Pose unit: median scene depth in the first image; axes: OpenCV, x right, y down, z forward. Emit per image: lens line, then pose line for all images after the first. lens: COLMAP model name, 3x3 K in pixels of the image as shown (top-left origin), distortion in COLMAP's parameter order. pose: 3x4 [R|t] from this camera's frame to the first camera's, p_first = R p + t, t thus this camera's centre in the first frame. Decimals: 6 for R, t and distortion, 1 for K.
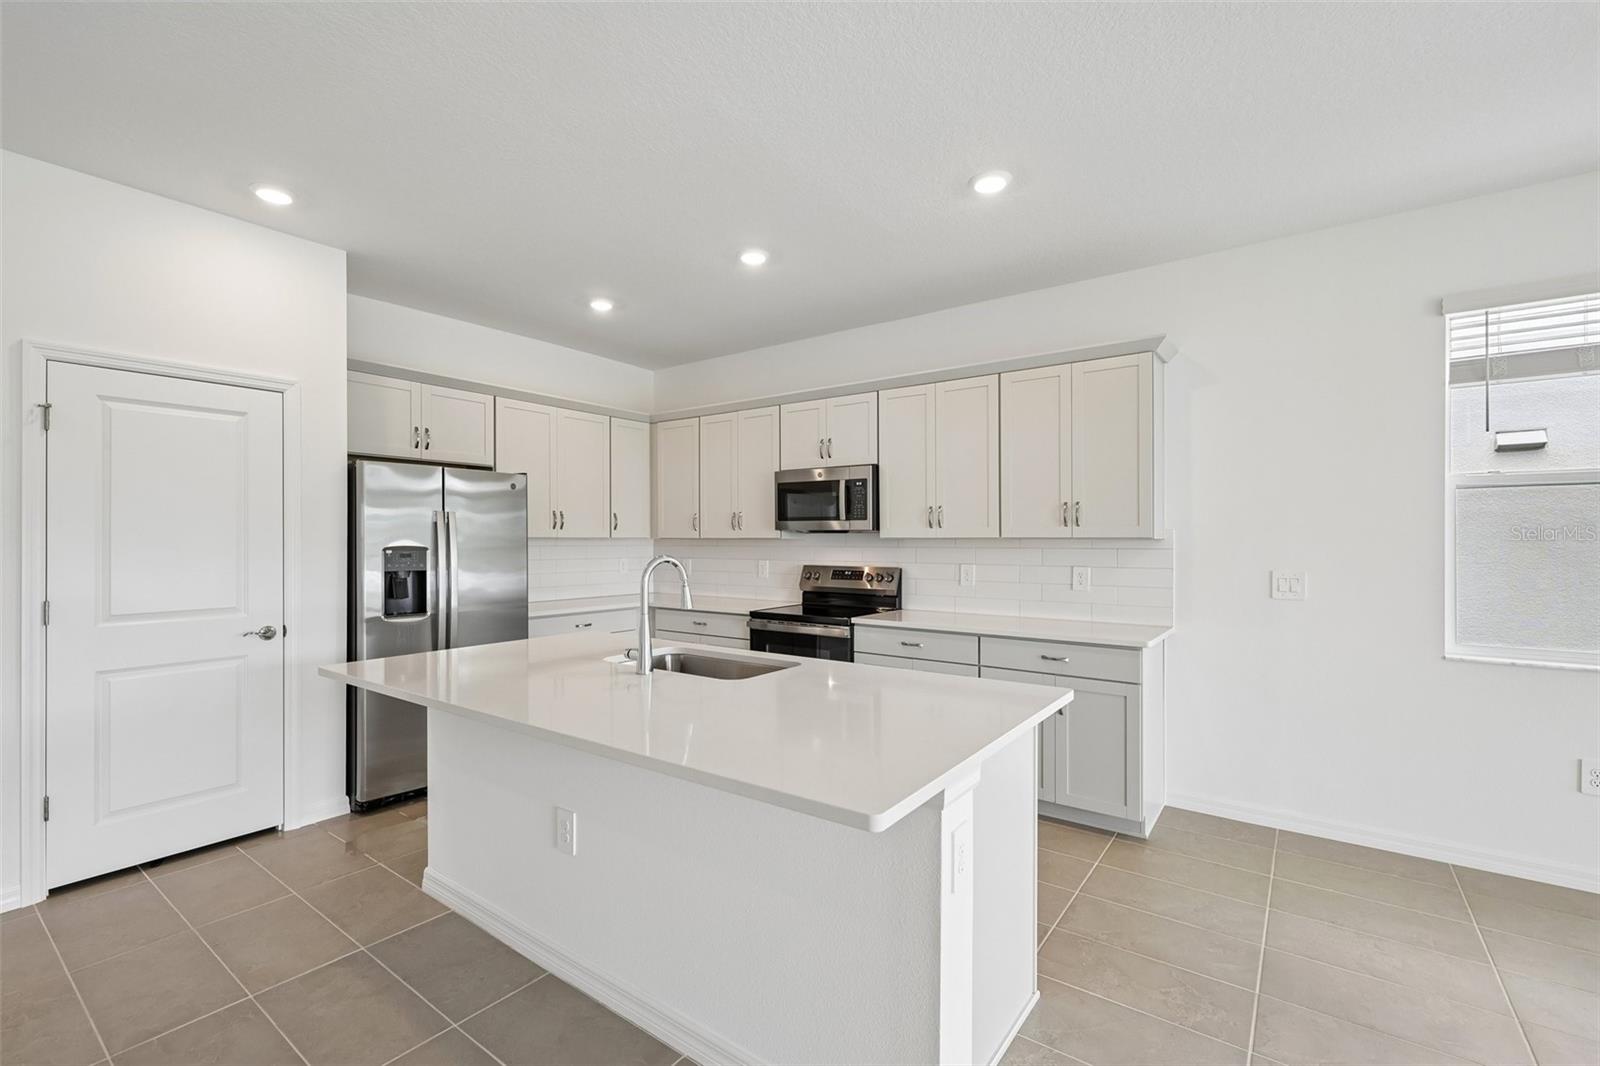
lens RADIAL K [[698.2, 0, 799.9], [0, 698.2, 542.0], [0, 0, 1]] dist [0.003937, 0.000533]
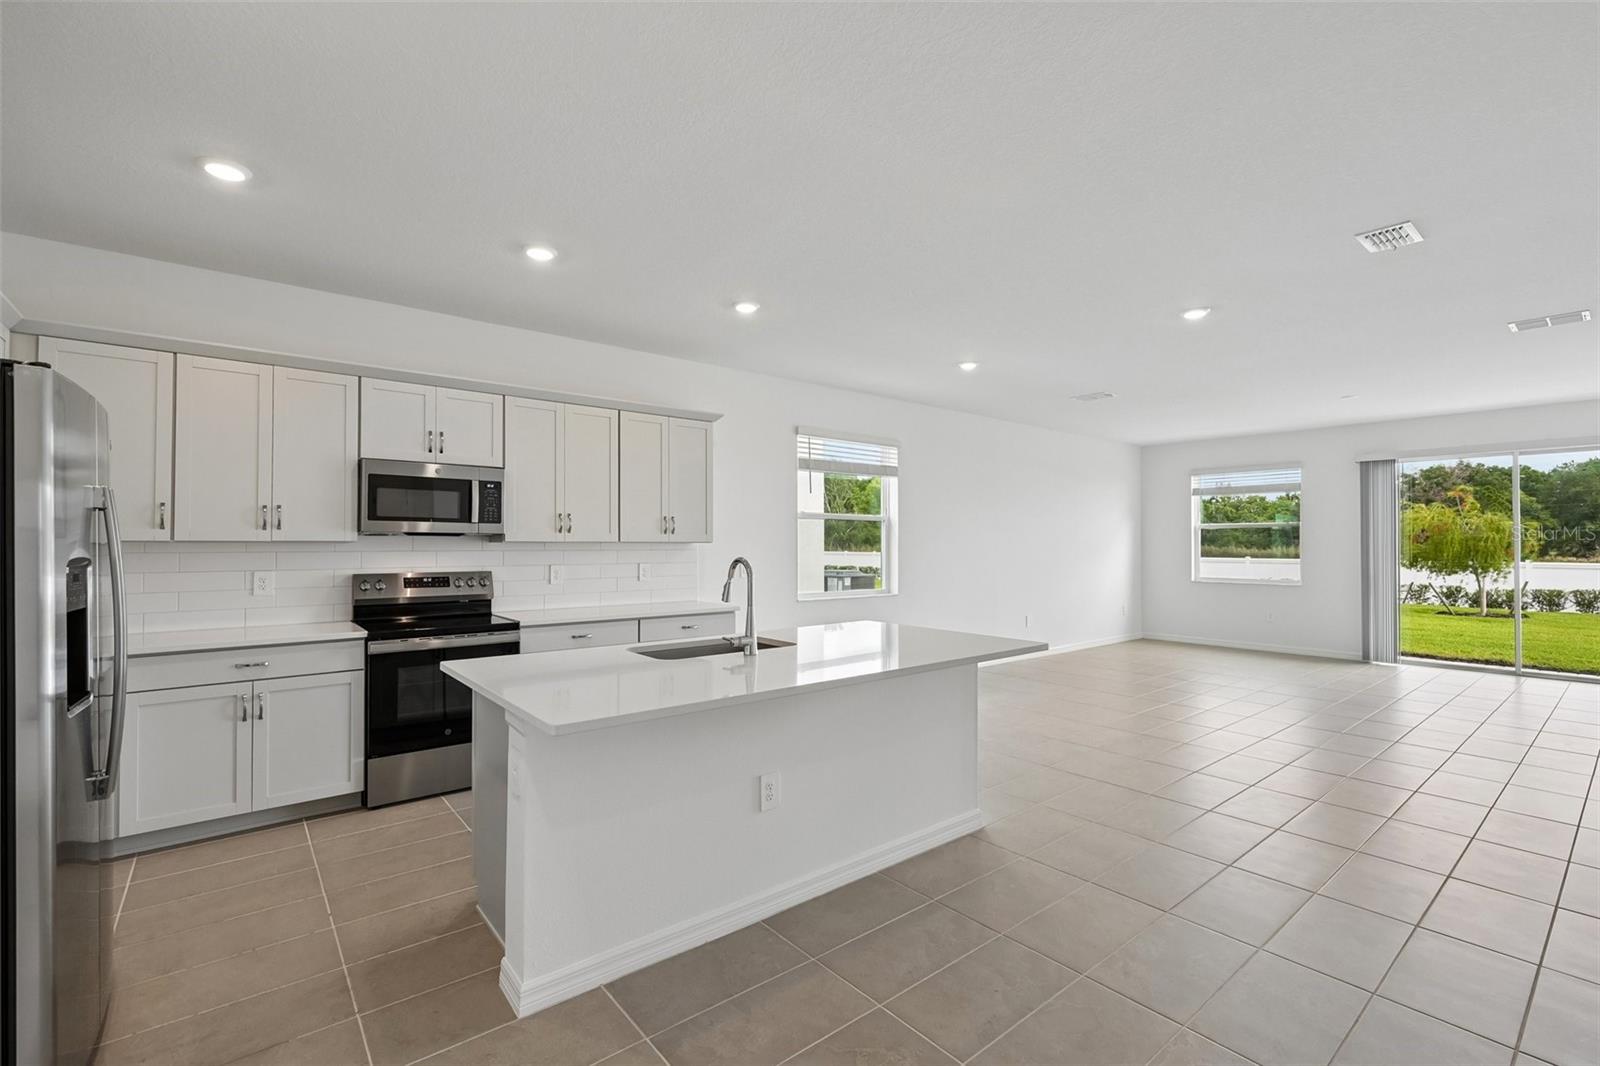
lens RADIAL K [[698.2, 0, 799.9], [0, 698.2, 542.0], [0, 0, 1]] dist [0.003937, 0.000533]
pose [[0.247563, 0.002610, 0.968868, -0.750928], [0.002401, 0.999992, -0.003307, -0.000942], [-0.968869, 0.003145, 0.247555, 0.337140]]
